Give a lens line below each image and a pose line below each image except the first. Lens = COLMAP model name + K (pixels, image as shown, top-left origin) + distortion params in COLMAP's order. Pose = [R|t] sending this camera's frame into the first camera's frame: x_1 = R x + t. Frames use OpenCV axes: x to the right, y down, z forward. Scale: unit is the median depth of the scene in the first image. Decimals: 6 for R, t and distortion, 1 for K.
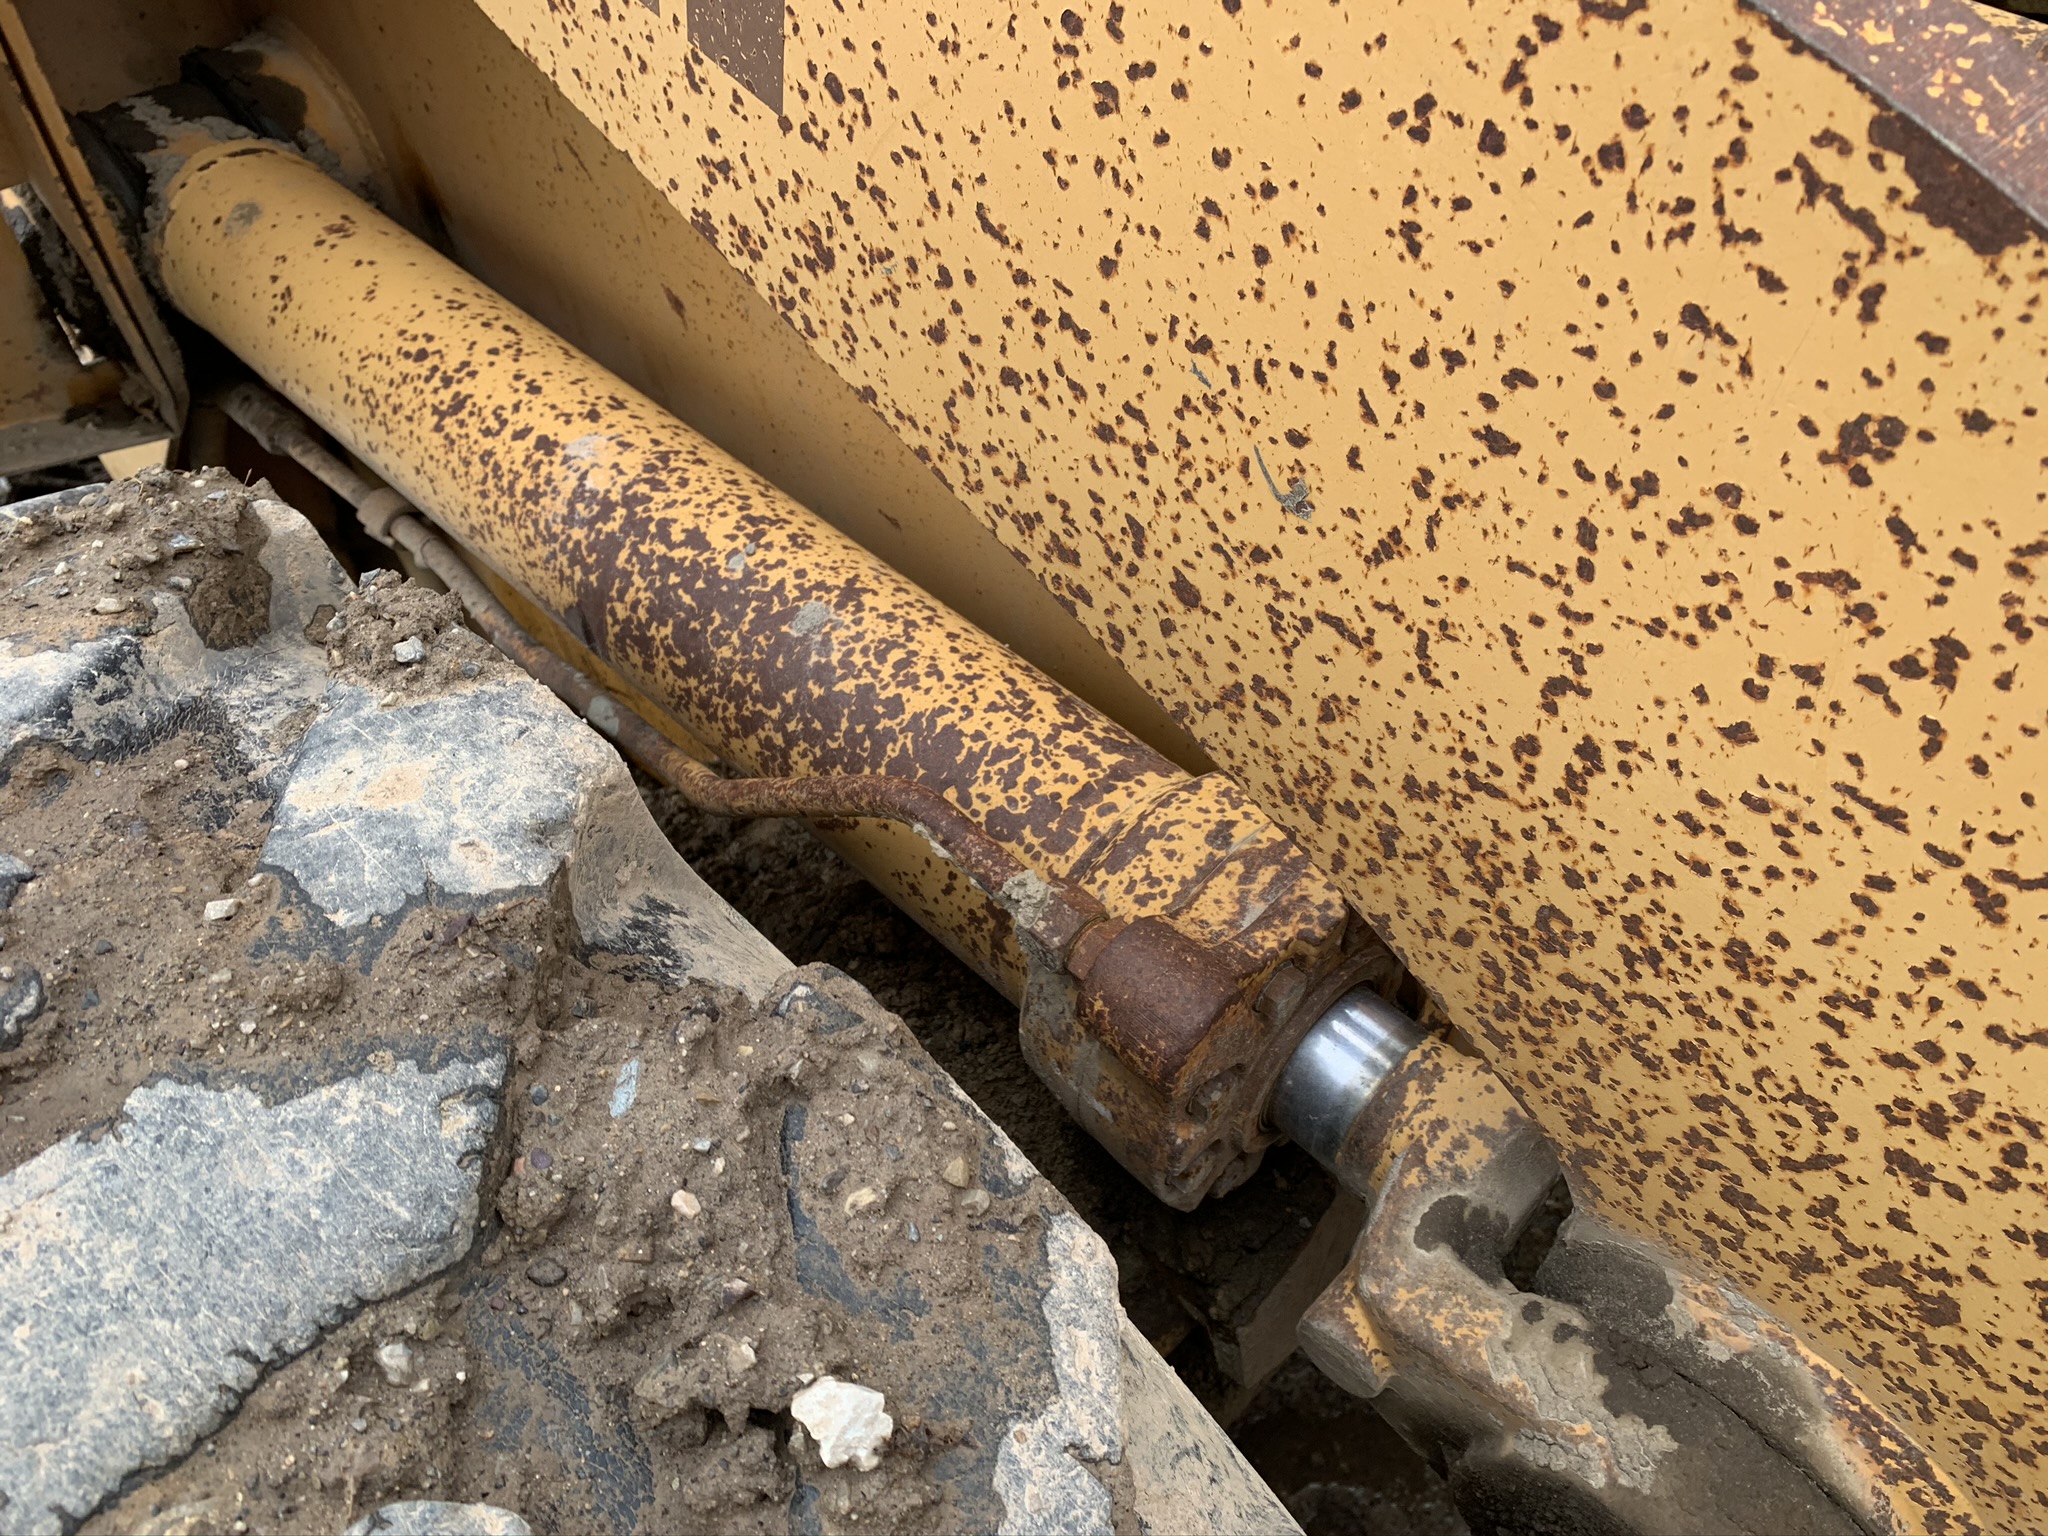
lens RADIAL K [[1668.0, 0, 1021.7], [0, 1668.0, 766.6], [0, 0, 1]] dist [0.001827, -0.010316]
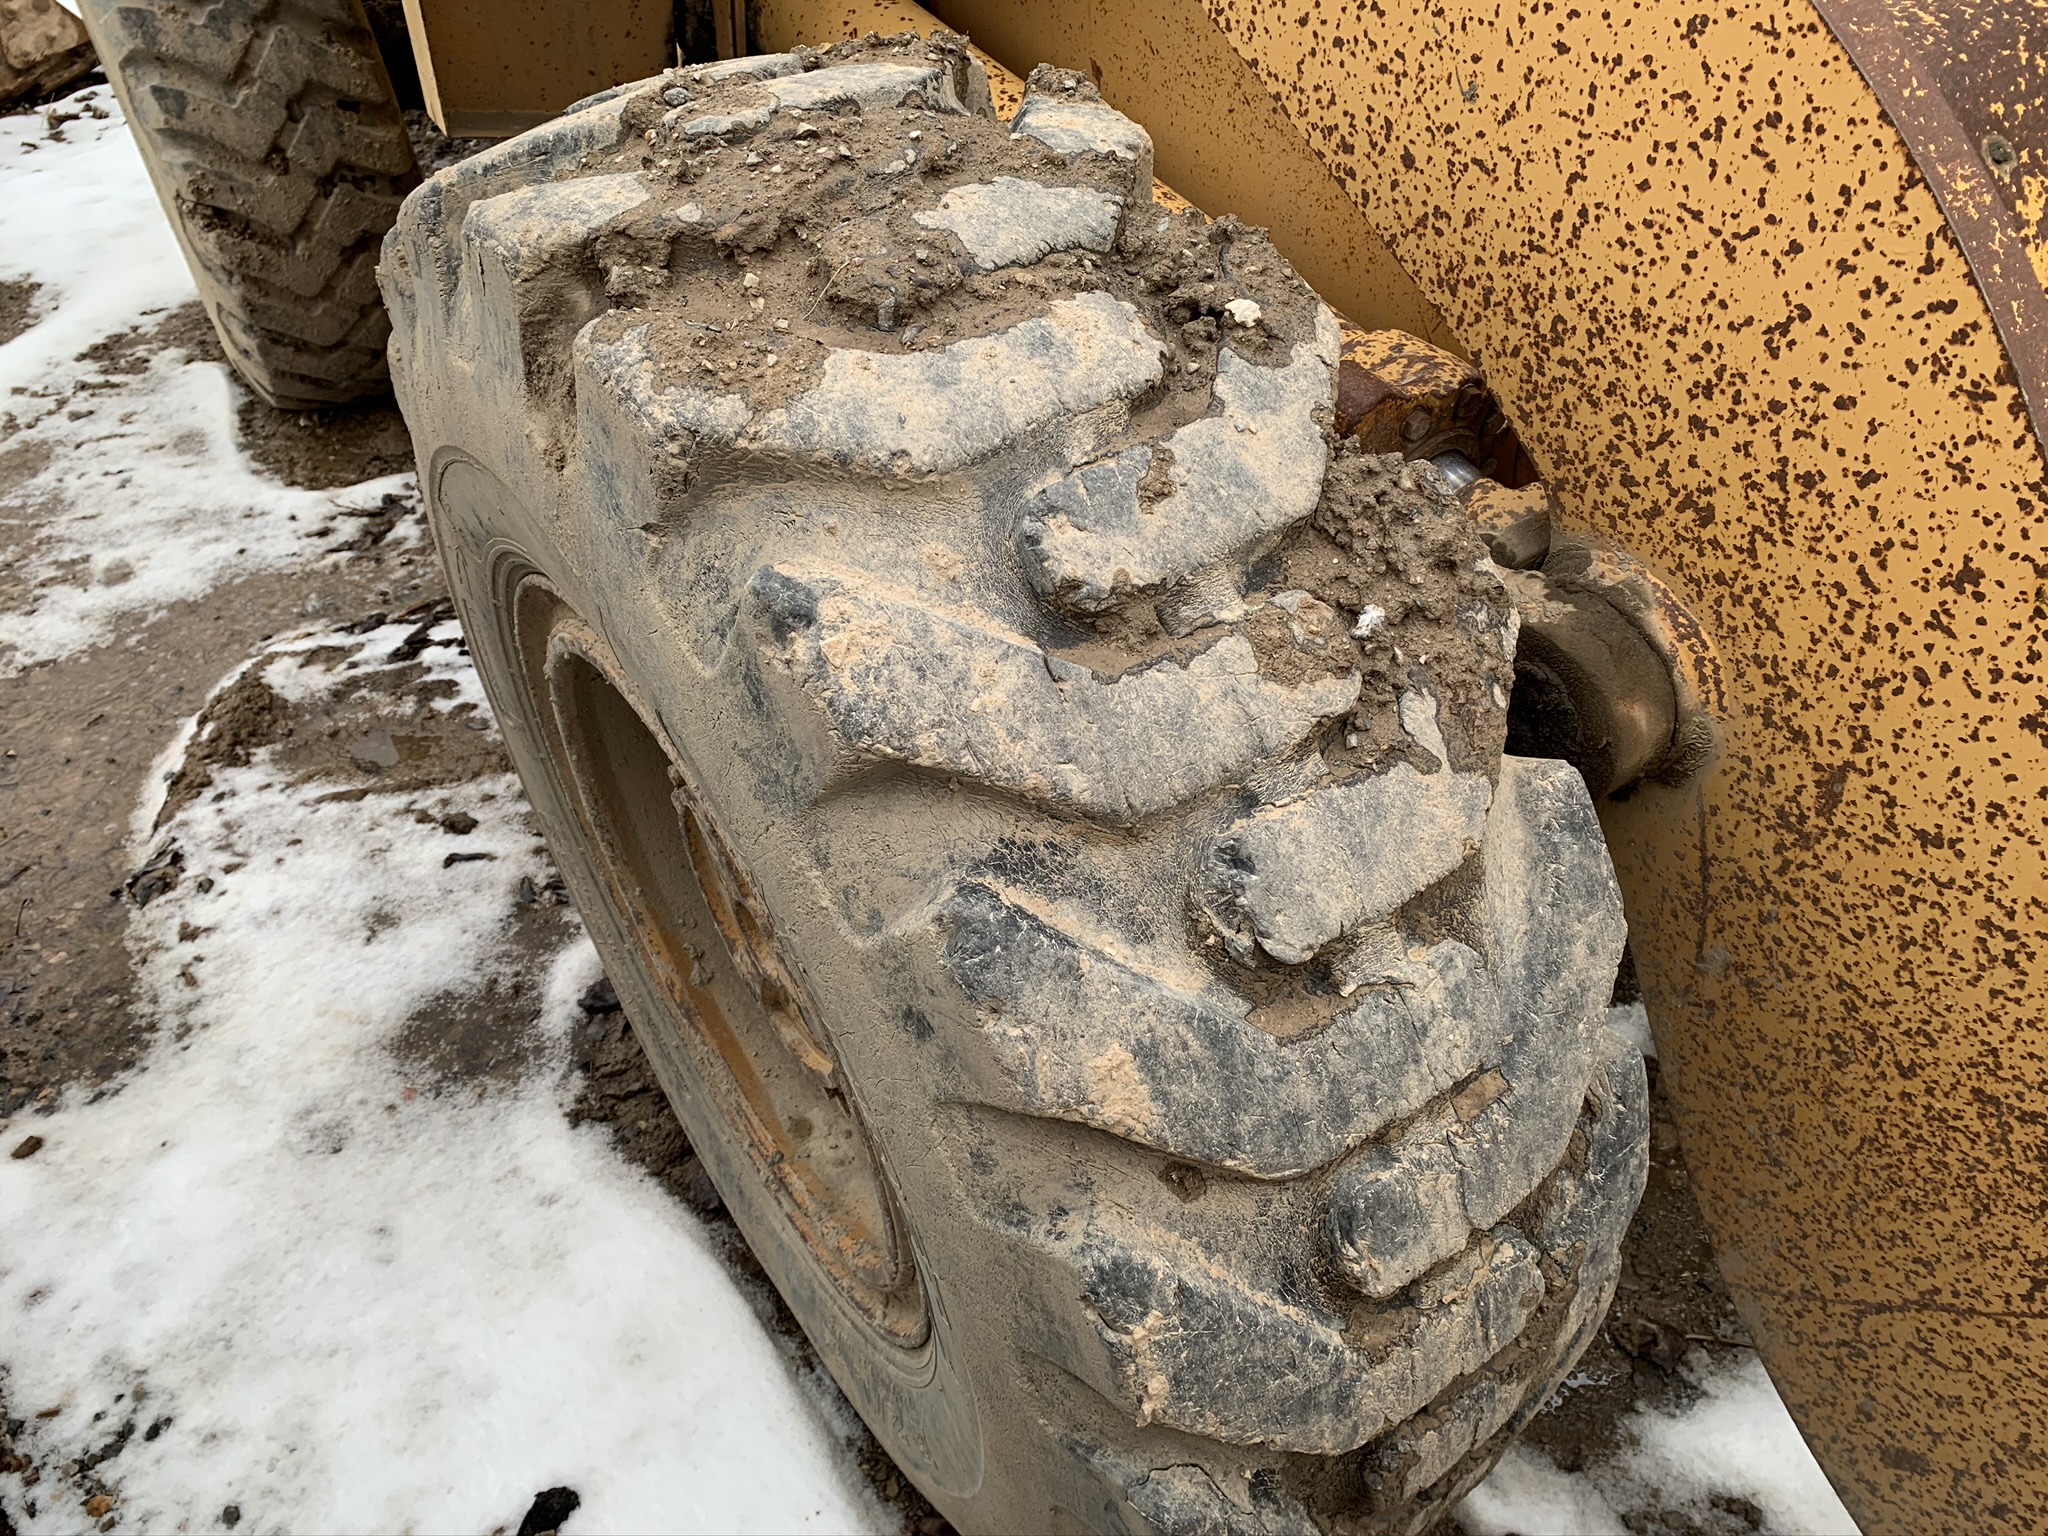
lens RADIAL K [[1600.8, 0, 1029.1], [0, 1600.8, 767.2], [0, 0, 1]] dist [0.007272, -0.005680]
pose [[0.980789, 0.174794, -0.086601, -0.060757], [-0.173080, 0.984538, 0.026980, 0.736689], [0.089978, -0.011472, 0.995878, -1.108348]]
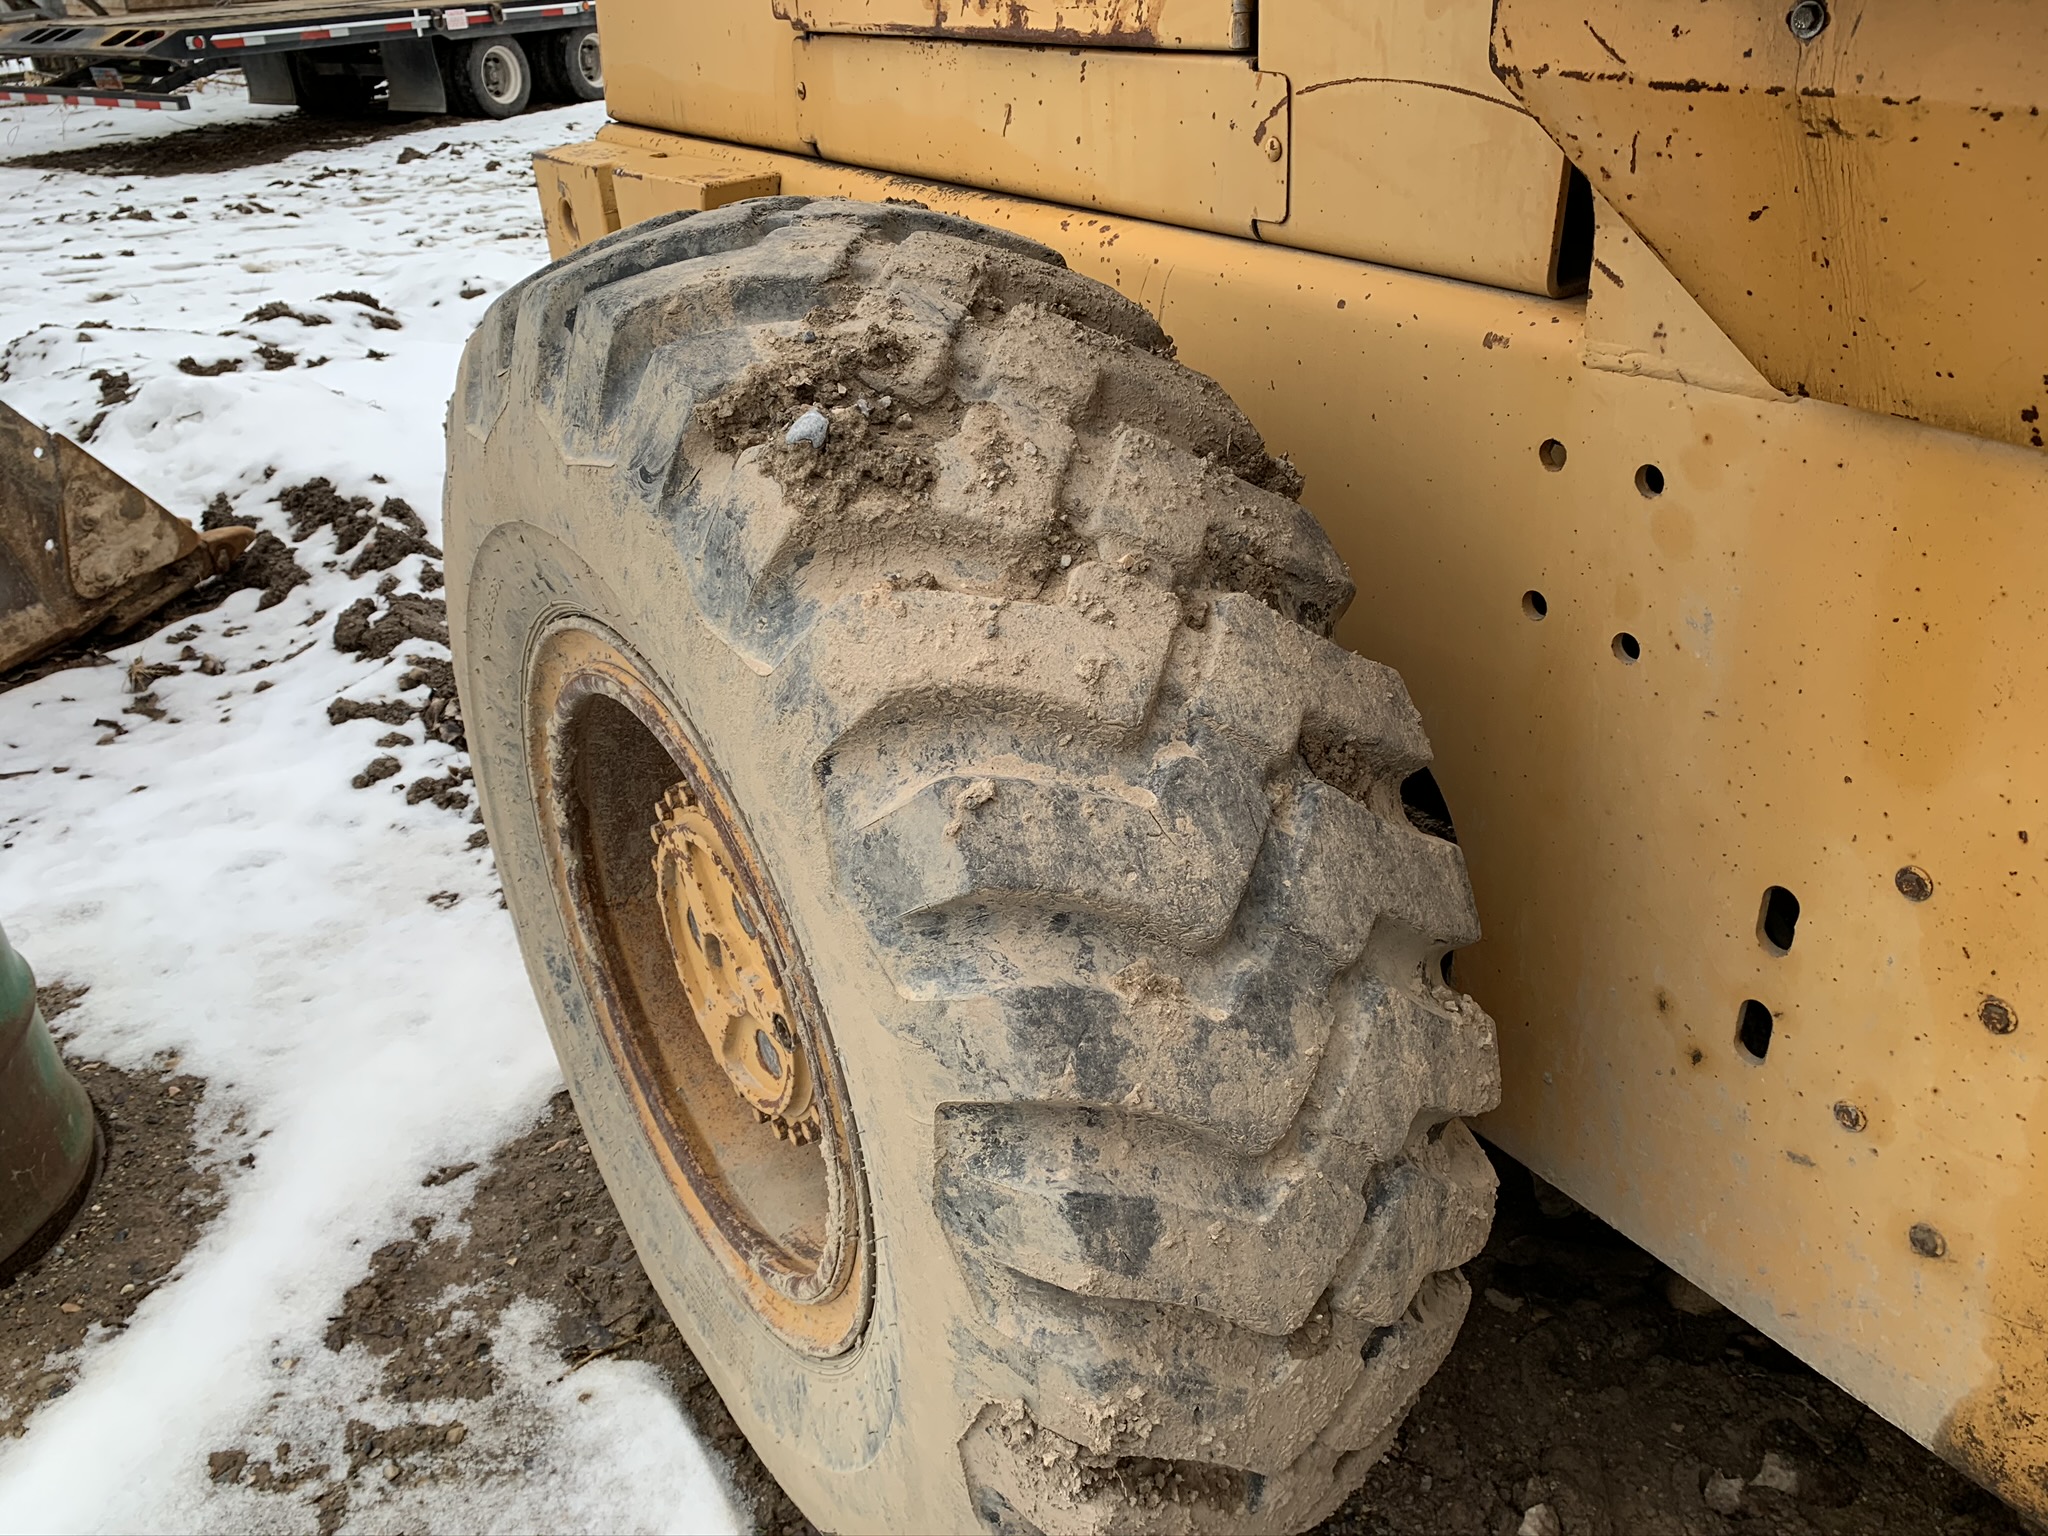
lens RADIAL K [[1561.5, 0, 1011.4], [0, 1561.5, 769.5], [0, 0, 1]] dist [0.066030, -0.082375]
pose [[0.986531, 0.158489, -0.040471, -4.265689], [-0.163301, 0.968566, -0.187650, -1.153029], [0.009458, 0.191732, 0.981402, 2.485972]]
